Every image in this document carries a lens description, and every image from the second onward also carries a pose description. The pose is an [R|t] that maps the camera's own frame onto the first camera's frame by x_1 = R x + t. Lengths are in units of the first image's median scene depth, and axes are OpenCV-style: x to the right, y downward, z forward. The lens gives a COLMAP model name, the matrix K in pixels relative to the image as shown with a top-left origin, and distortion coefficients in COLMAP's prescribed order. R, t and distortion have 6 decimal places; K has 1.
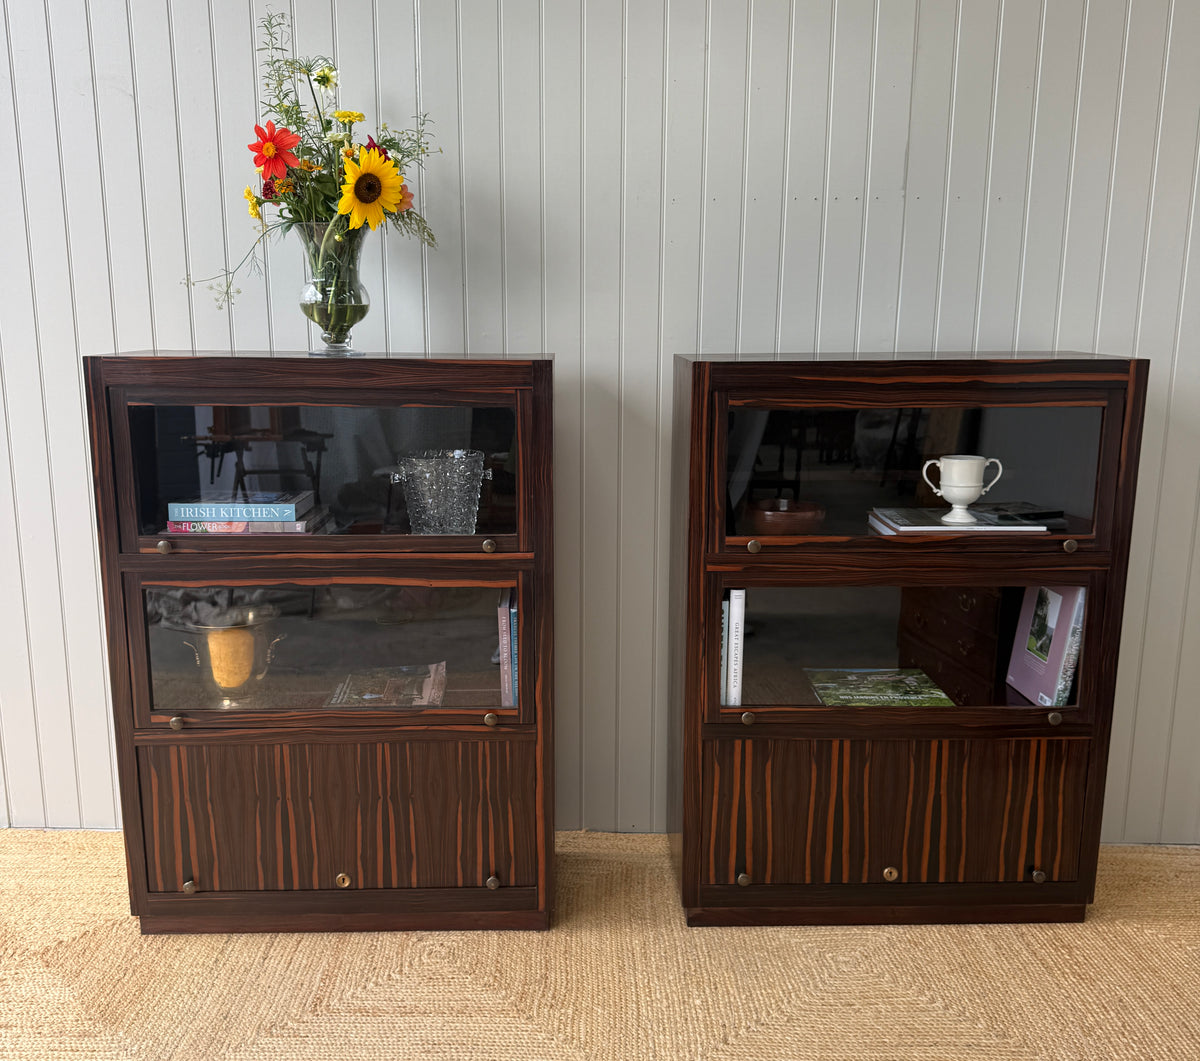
lens RADIAL K [[1109.8, 0, 596.9], [0, 1109.8, 543.7], [0, 0, 1]] dist [0.185731, -0.400118]
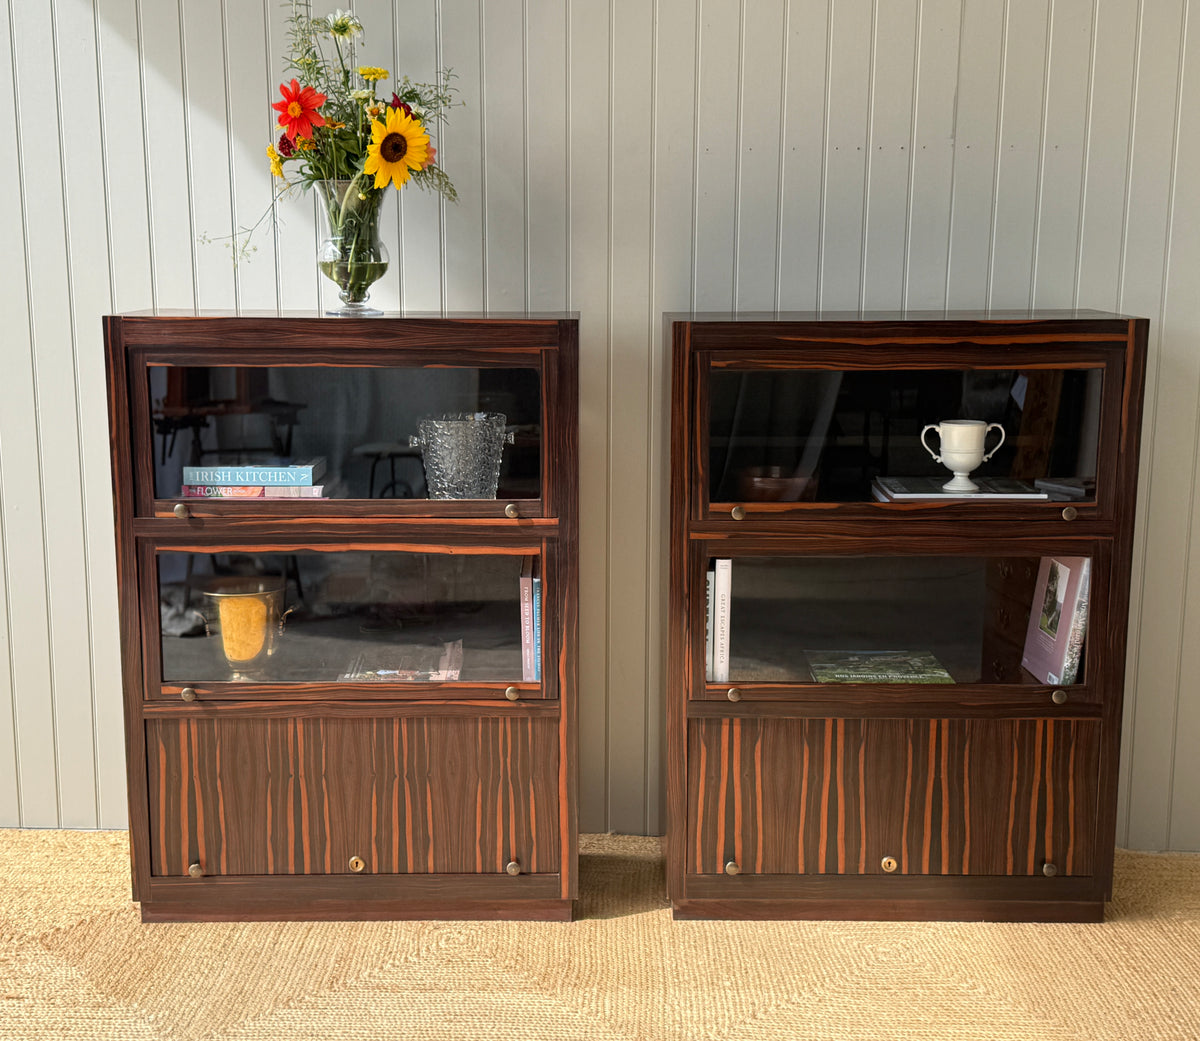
lens RADIAL K [[1536.2, 0, 596.8], [0, 1536.2, 522.9], [0, 0, 1]] dist [0.208060, -0.497437]
pose [[0.999774, 0.003063, -0.021056, 0.004731], [-0.003622, 0.999640, -0.026582, 0.045767], [0.020967, 0.026652, 0.999425, -0.321019]]
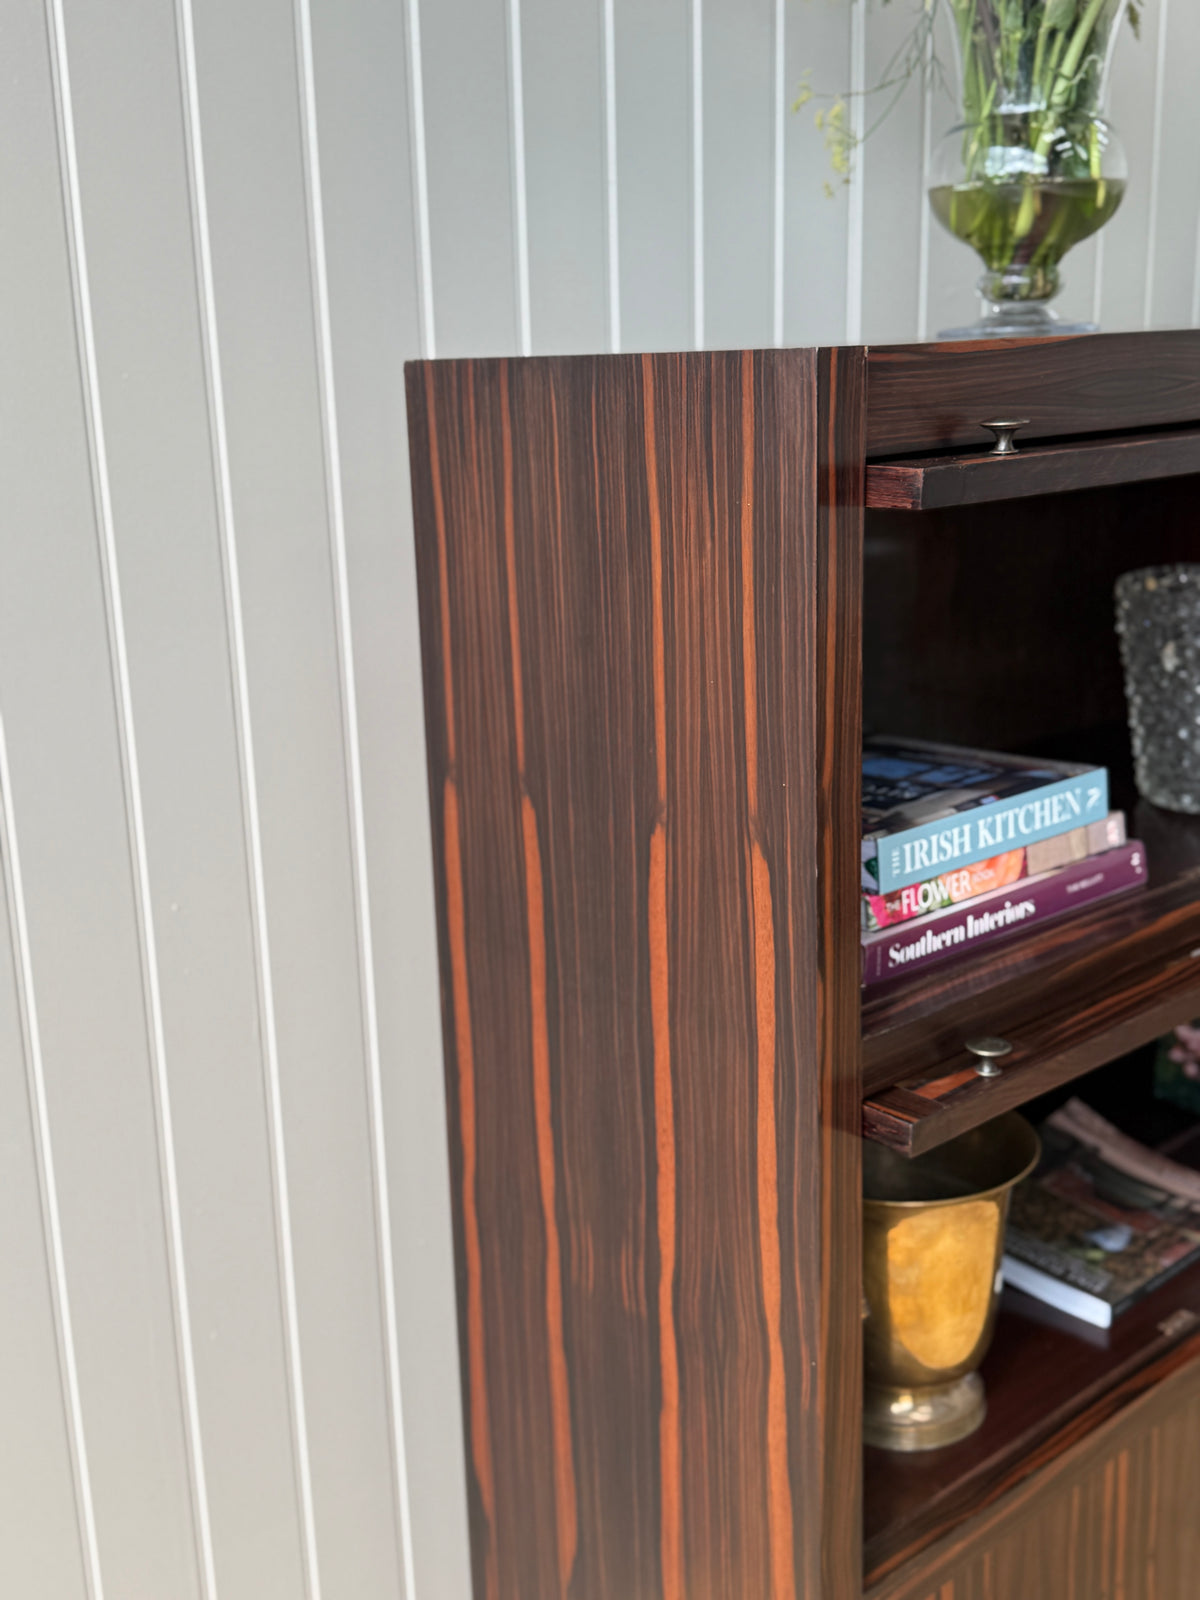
lens RADIAL K [[1766.4, 0, 601.3], [0, 1766.4, 794.4], [0, 0, 1]] dist [0.147824, -0.297149]
pose [[0.759648, -0.186054, 0.623152, -0.714863], [0.164301, 0.982025, 0.092912, -0.101766], [-0.629237, 0.031804, 0.776562, 0.659144]]
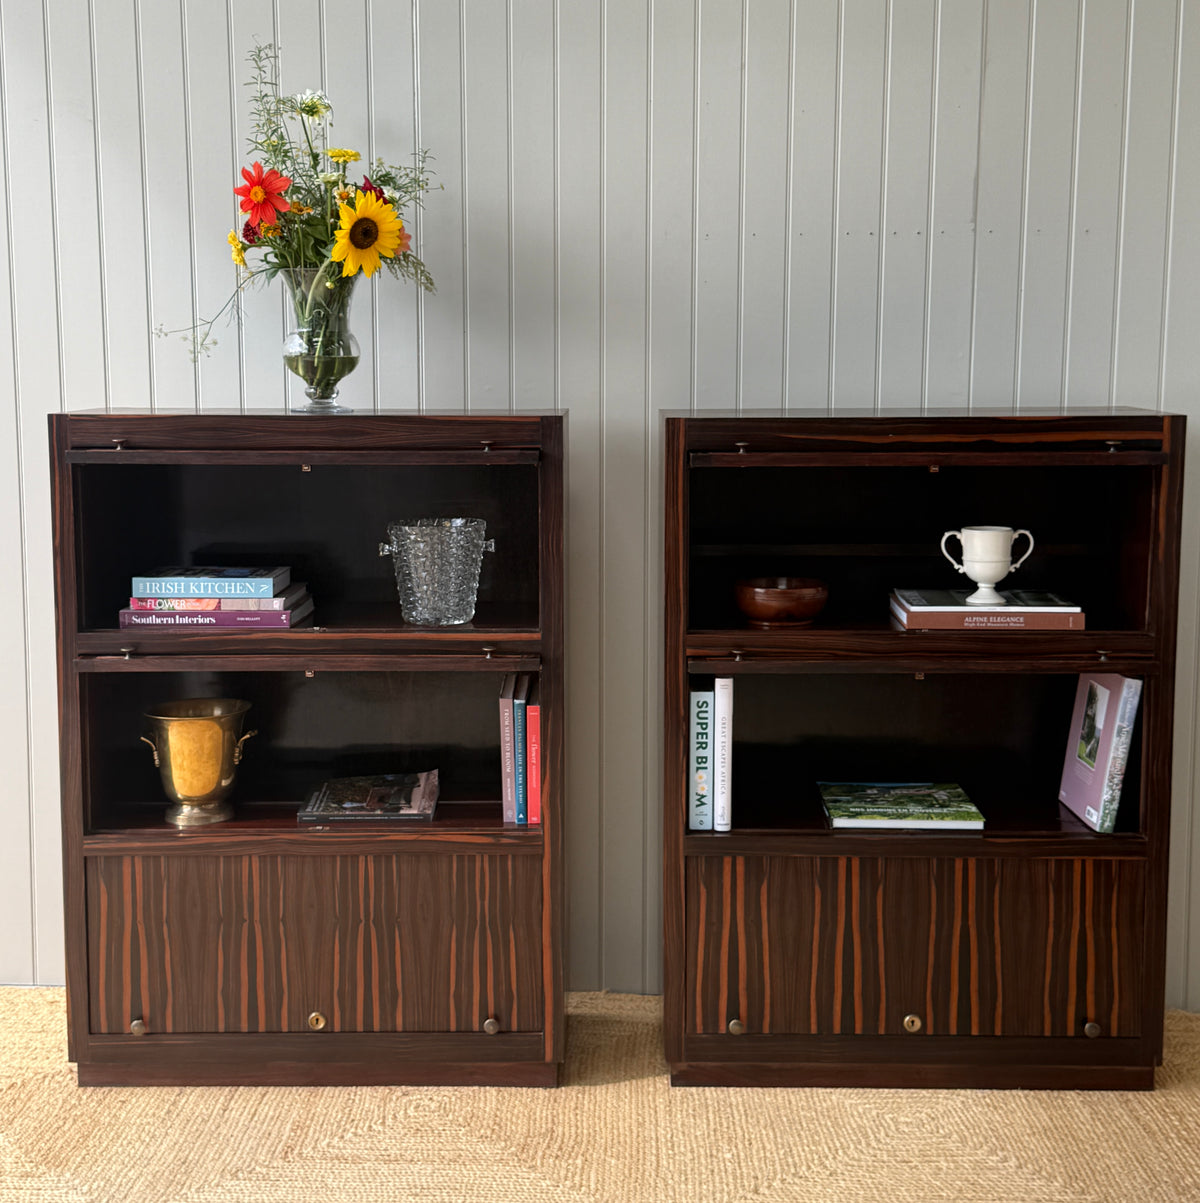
lens RADIAL K [[1753.6, 0, 597.8], [0, 1753.6, 553.5], [0, 0, 1]] dist [0.208993, -0.504301]
pose [[0.999312, 0.000985, -0.037087, 0.038133], [-0.004253, 0.996099, -0.088145, 0.065519], [0.036855, 0.088242, 0.995417, -0.371057]]
